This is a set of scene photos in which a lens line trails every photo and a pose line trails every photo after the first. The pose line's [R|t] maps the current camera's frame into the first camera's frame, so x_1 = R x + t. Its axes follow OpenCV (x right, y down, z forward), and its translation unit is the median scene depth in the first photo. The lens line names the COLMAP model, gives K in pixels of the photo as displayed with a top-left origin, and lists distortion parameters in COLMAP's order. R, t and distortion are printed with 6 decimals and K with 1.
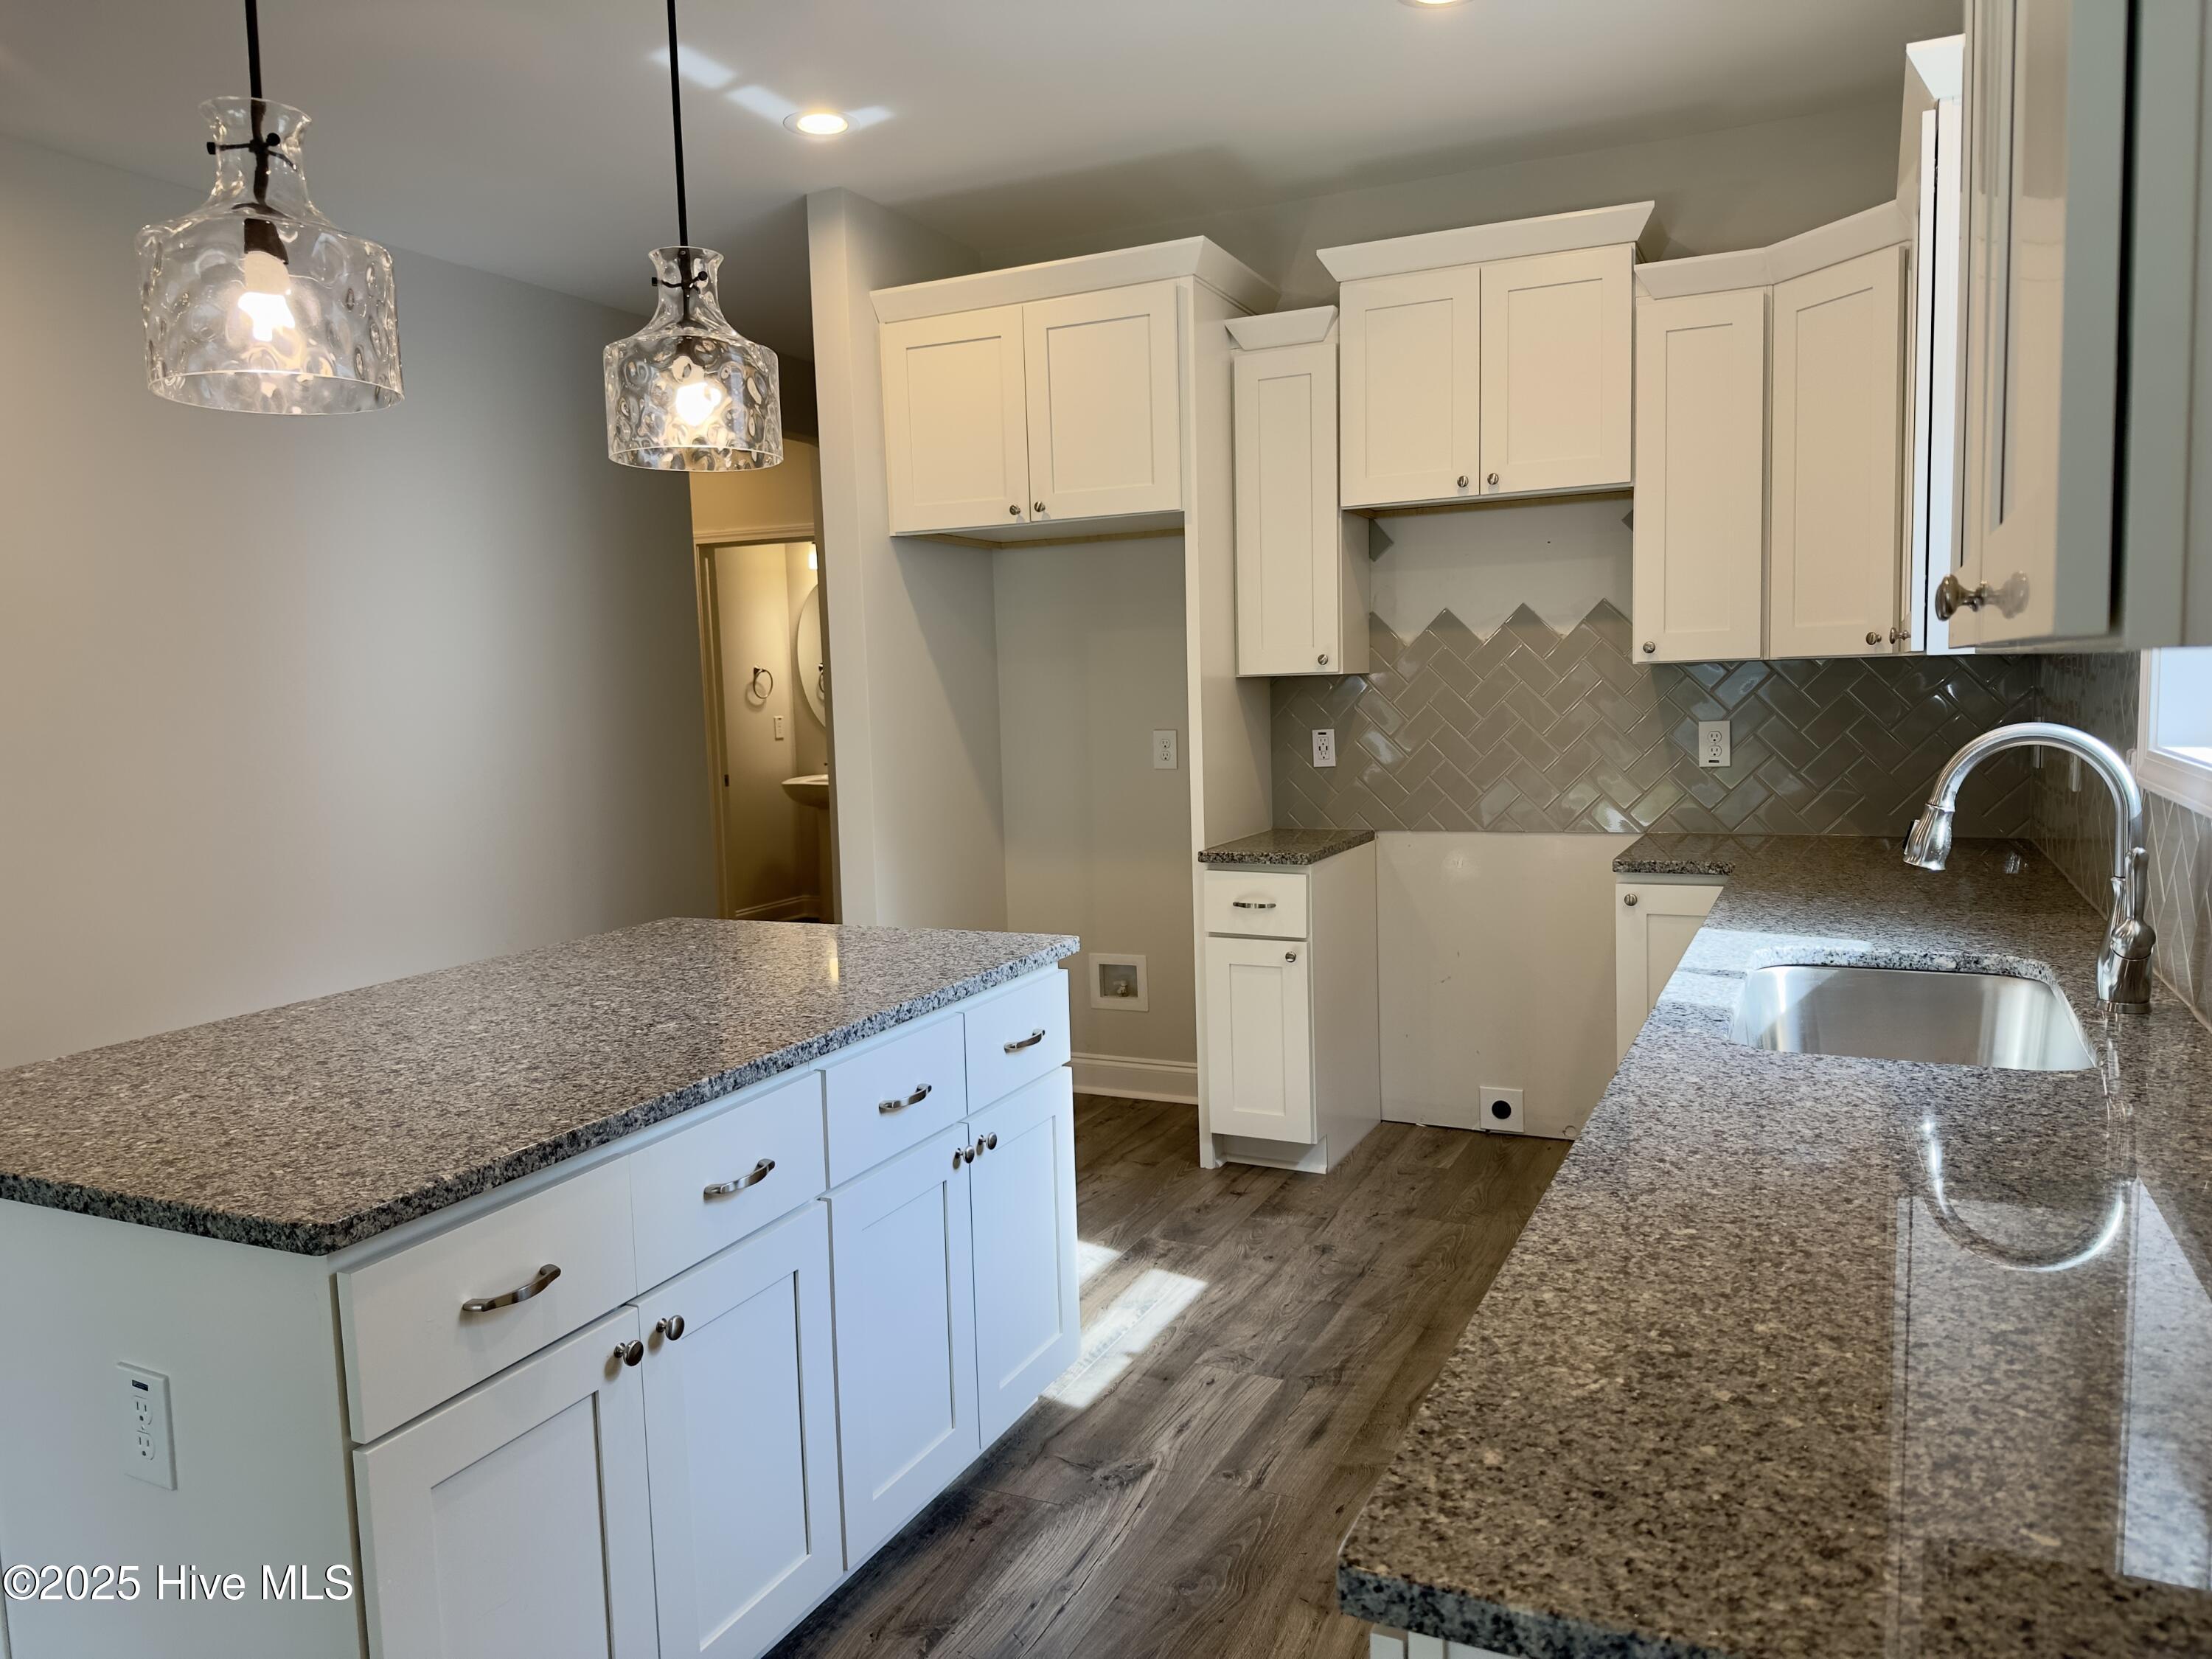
lens RADIAL K [[1543.5, 0, 1113.2], [0, 1543.5, 829.8], [0, 0, 1]] dist [0.153649, -0.280493]
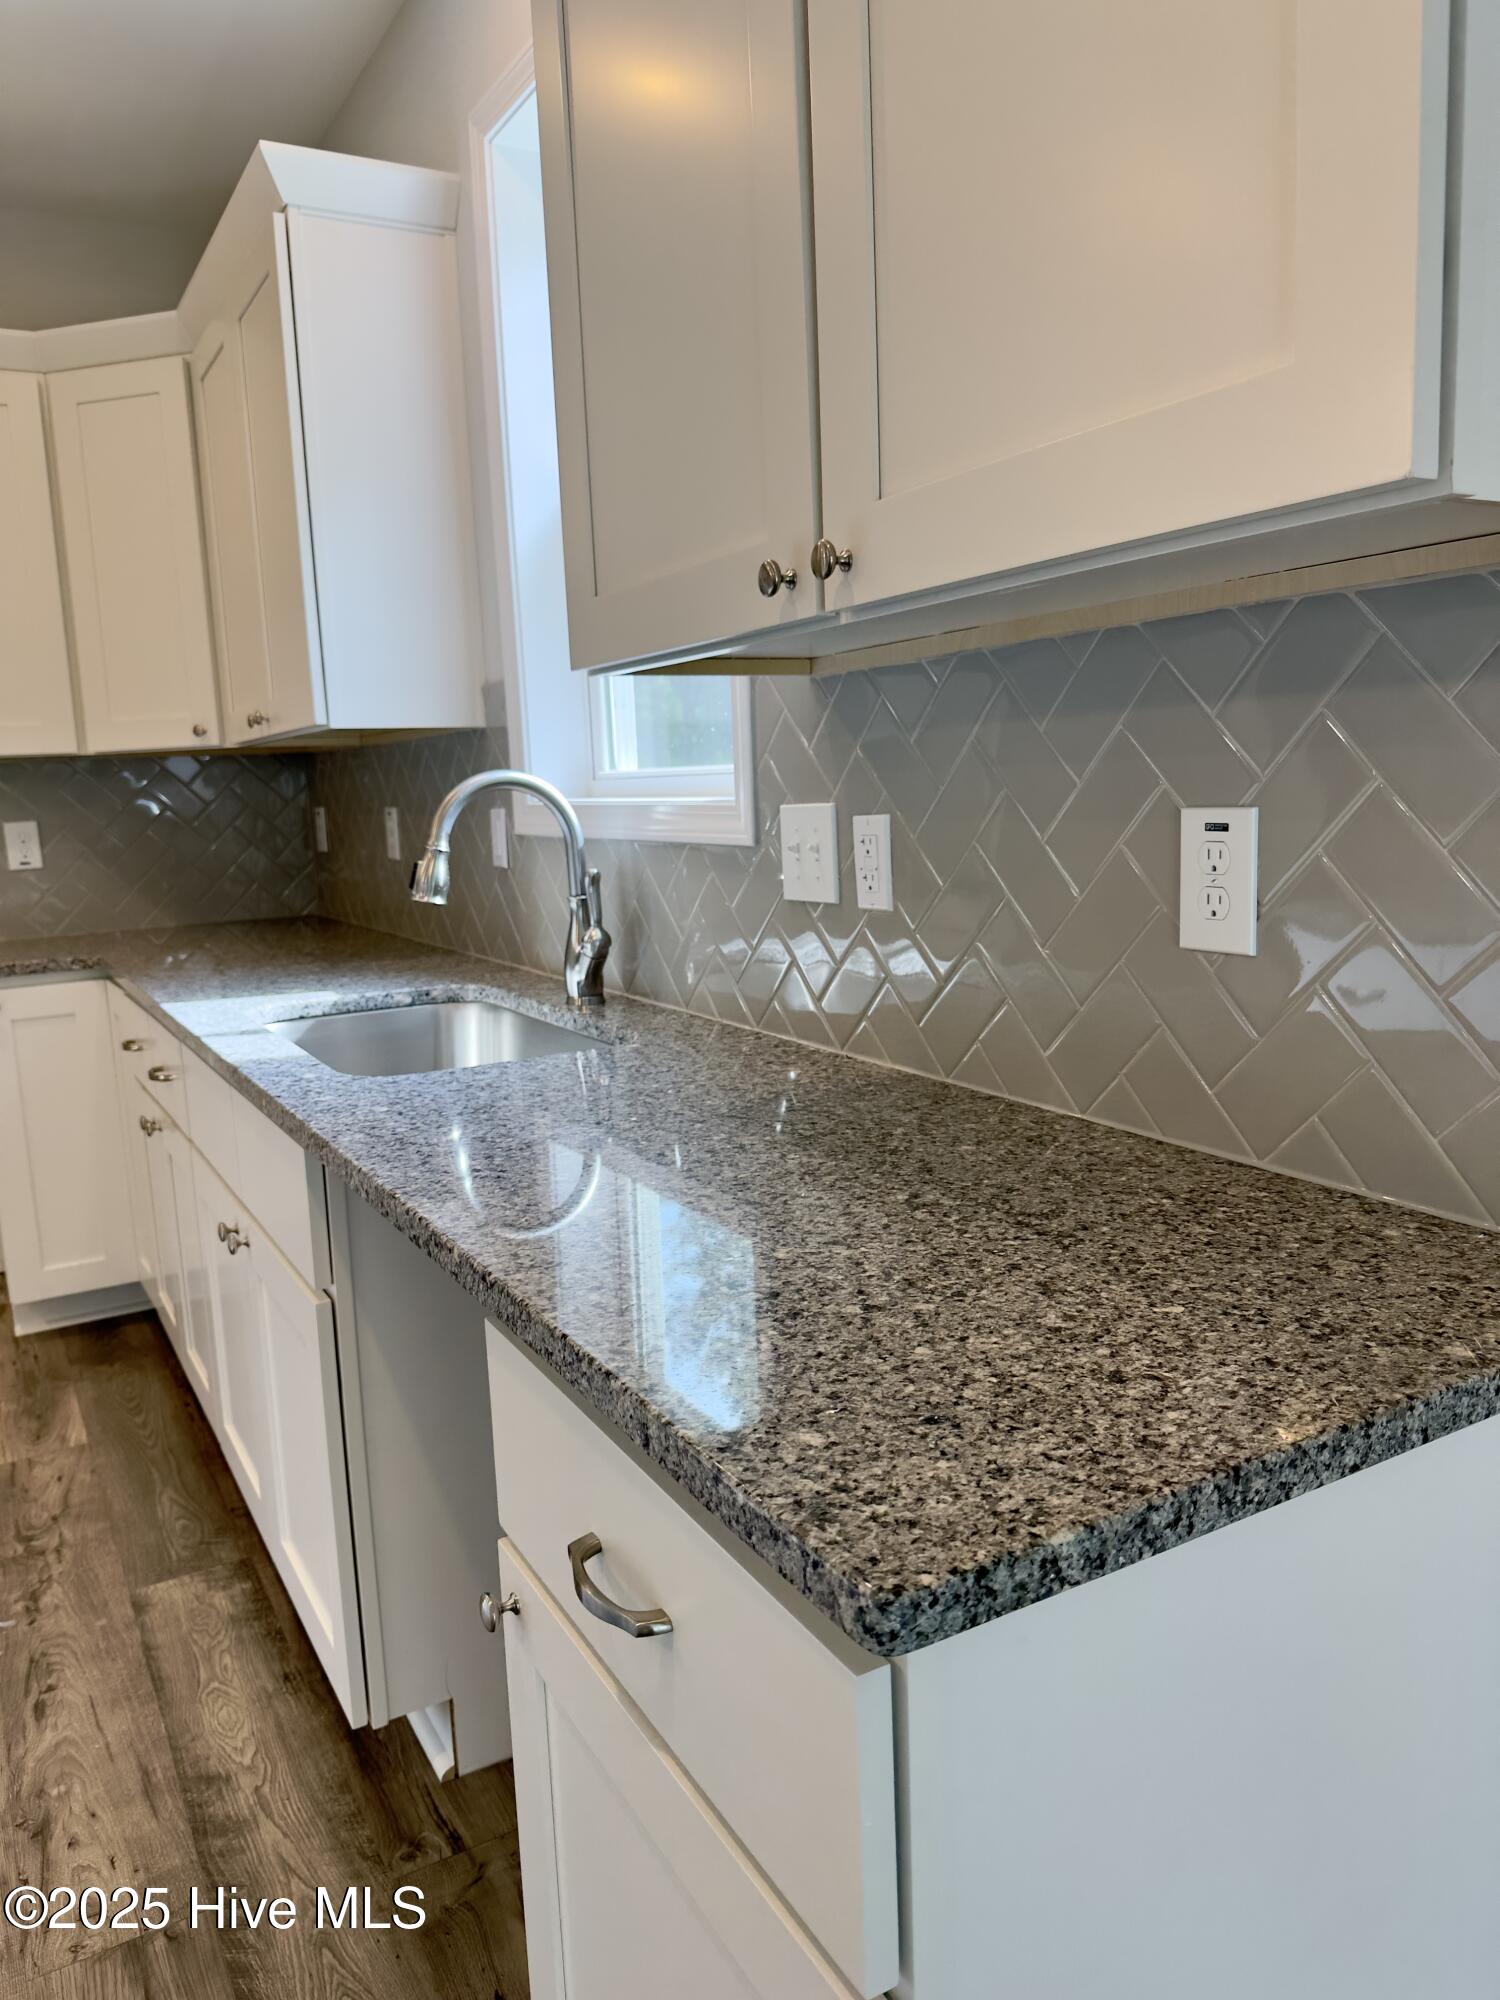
lens RADIAL K [[1408.2, 0, 759.3], [0, 1408.2, 975.4], [0, 0, 1]] dist [0.065548, -0.090886]
pose [[0.565535, -0.108563, 0.817548, -0.130501], [0.104633, 0.992733, 0.059446, 0.029536], [-0.818060, 0.051923, 0.572784, 0.181502]]
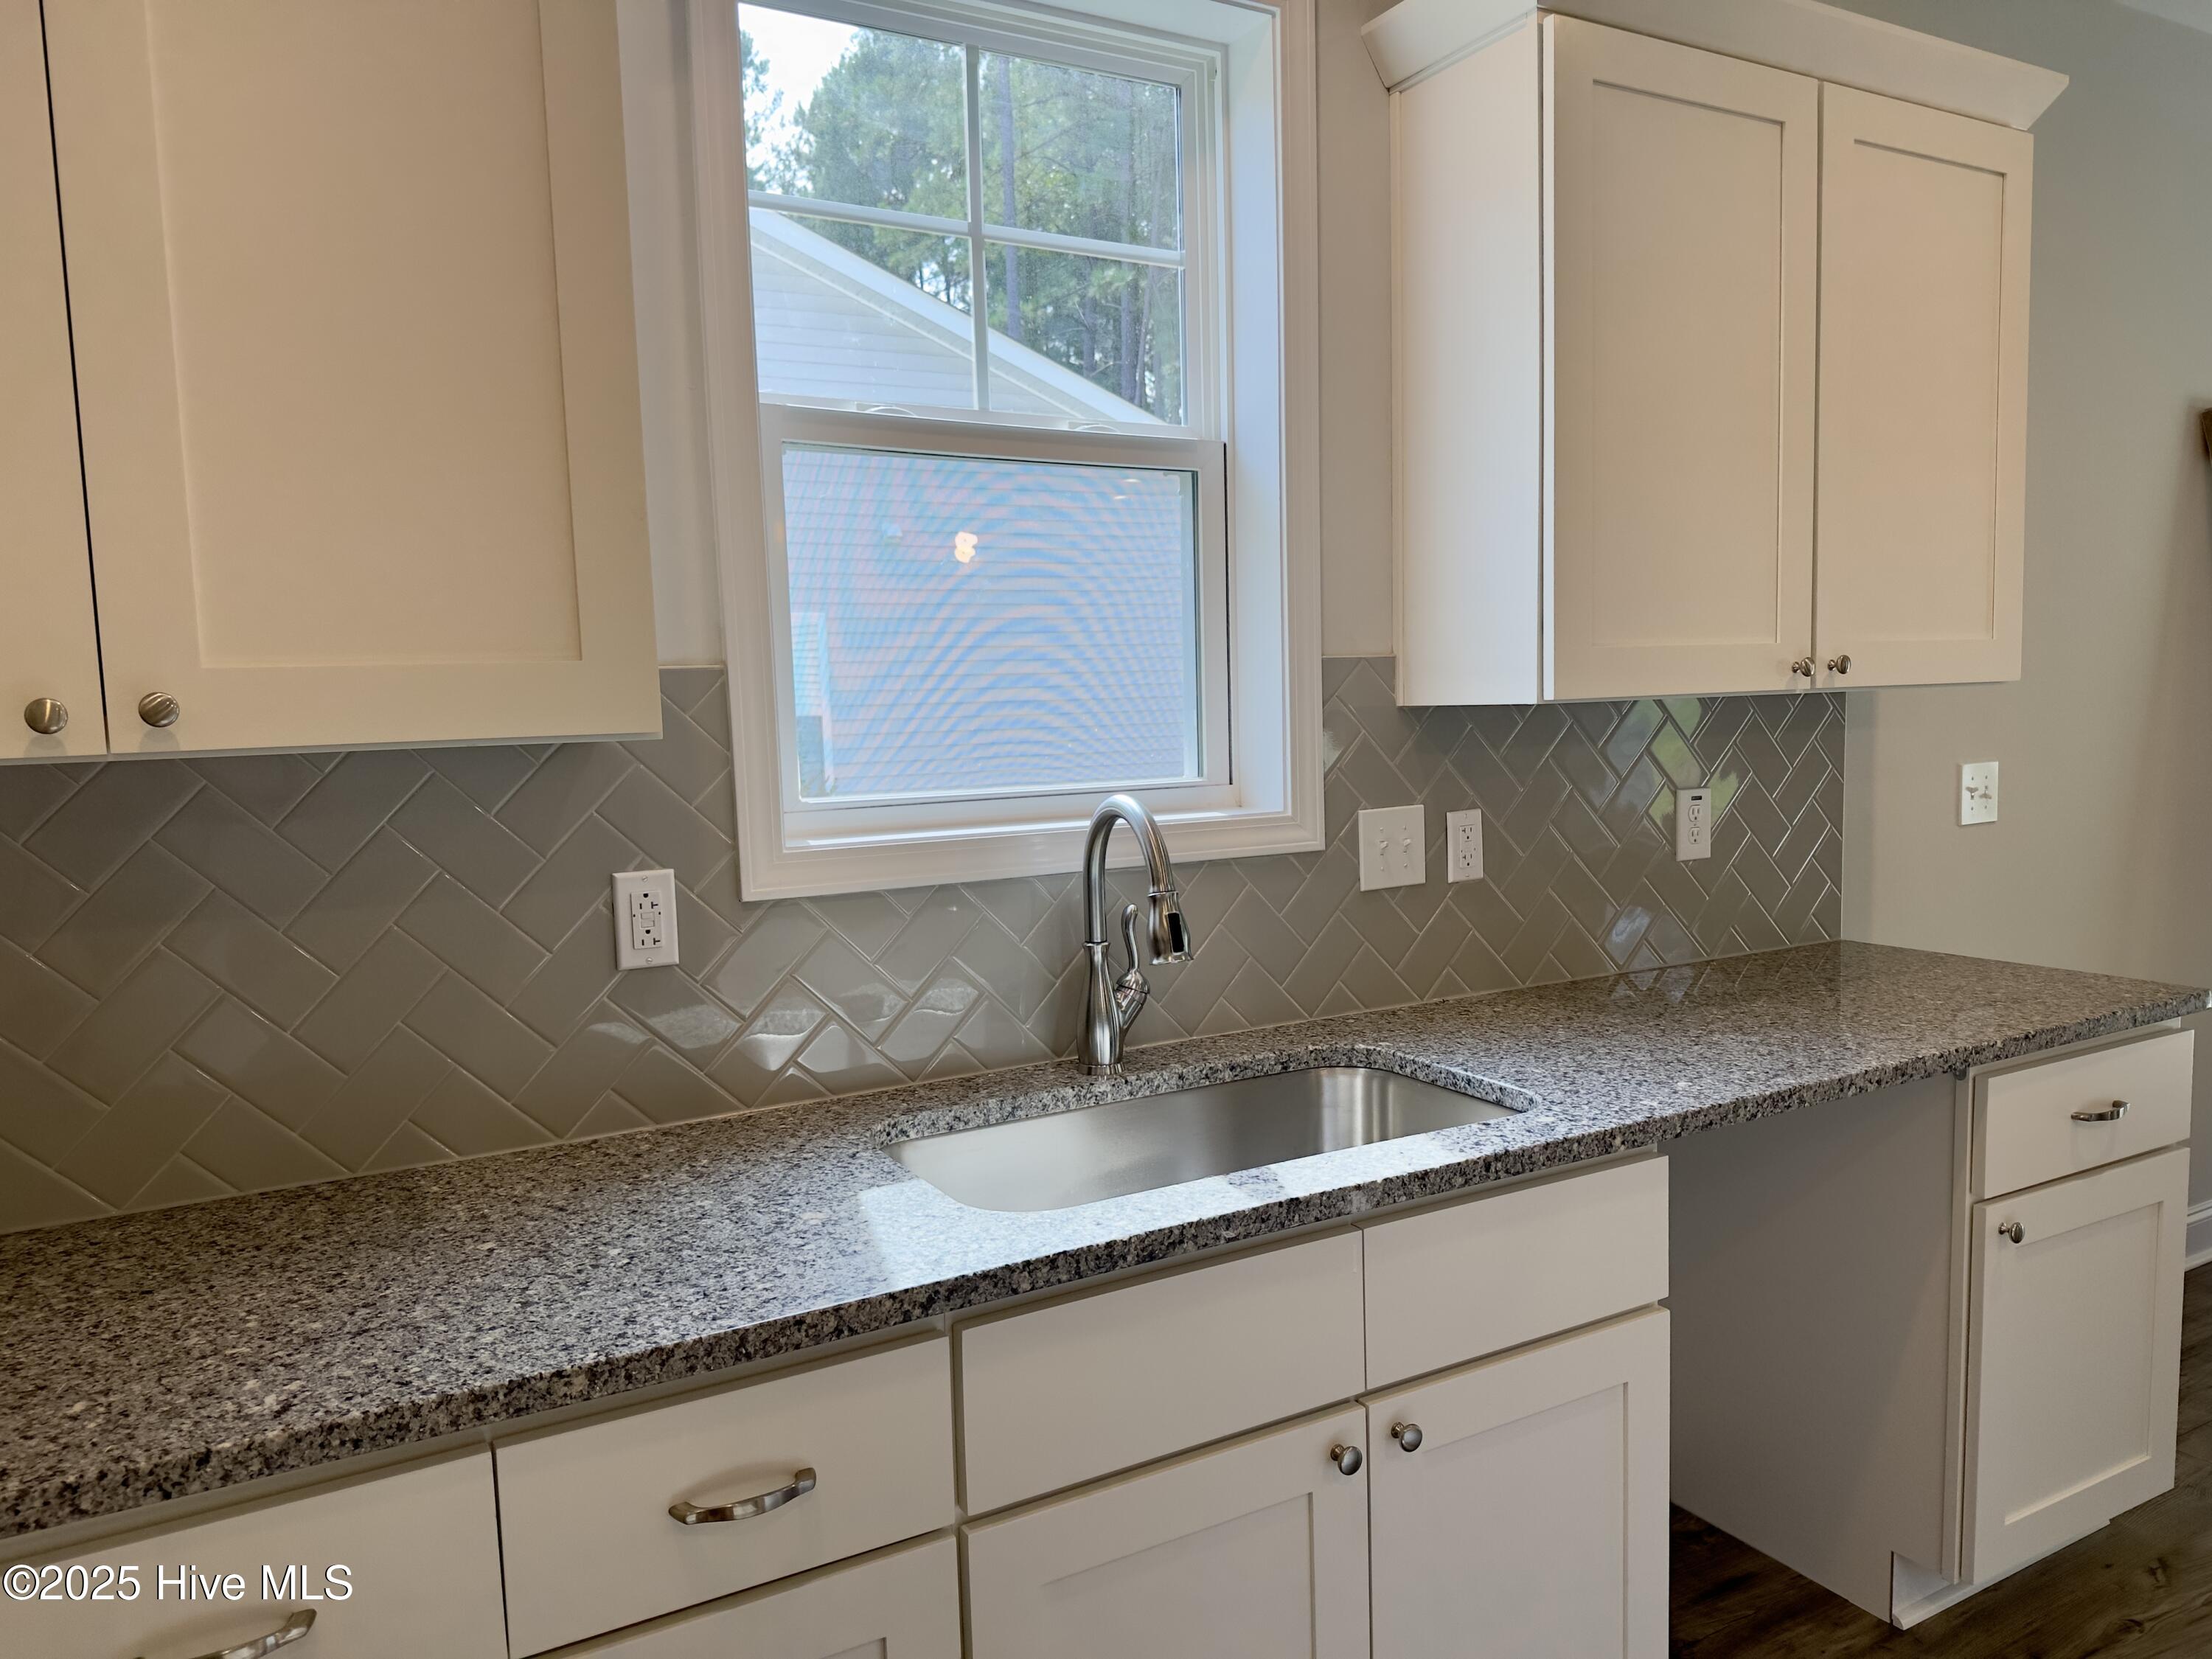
lens RADIAL K [[1539.8, 0, 1115.2], [0, 1539.8, 824.1], [0, 0, 1]] dist [0.066736, -0.068611]
pose [[-0.821748, 0.000635, 0.569850, 0.042430], [0.104625, 0.983168, 0.149778, -0.135716], [-0.560164, 0.182700, -0.807983, 1.258331]]
